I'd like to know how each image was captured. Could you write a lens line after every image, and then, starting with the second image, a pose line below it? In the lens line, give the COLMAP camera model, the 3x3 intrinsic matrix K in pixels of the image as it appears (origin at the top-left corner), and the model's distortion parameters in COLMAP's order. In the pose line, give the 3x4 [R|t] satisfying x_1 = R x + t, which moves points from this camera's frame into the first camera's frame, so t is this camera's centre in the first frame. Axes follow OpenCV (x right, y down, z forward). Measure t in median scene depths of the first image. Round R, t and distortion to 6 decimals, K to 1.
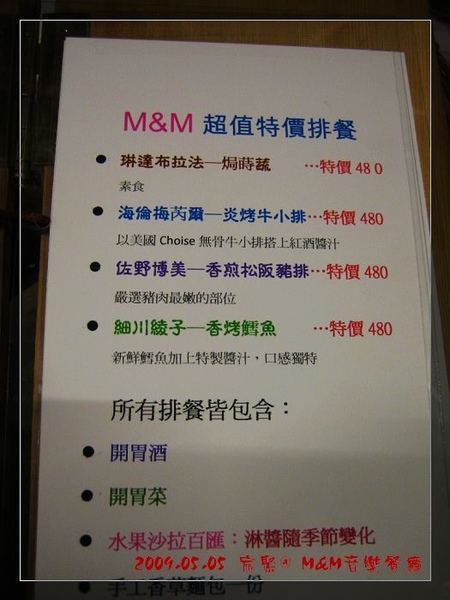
lens RADIAL K [[609.6, 0, 224.1], [0, 609.6, 294.5], [0, 0, 1]] dist [0.040352, 0.000000]
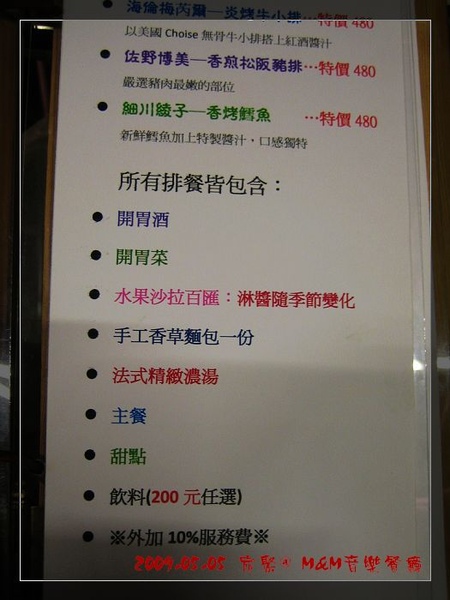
lens RADIAL K [[609.6, 0, 226.4], [0, 609.6, 305.0], [0, 0, 1]] dist [0.040352, 0.000000]
pose [[0.999724, 0.022241, 0.007615, 0.005217], [-0.022375, 0.999589, 0.017913, 0.381716], [-0.007214, -0.018078, 0.999811, -0.100791]]
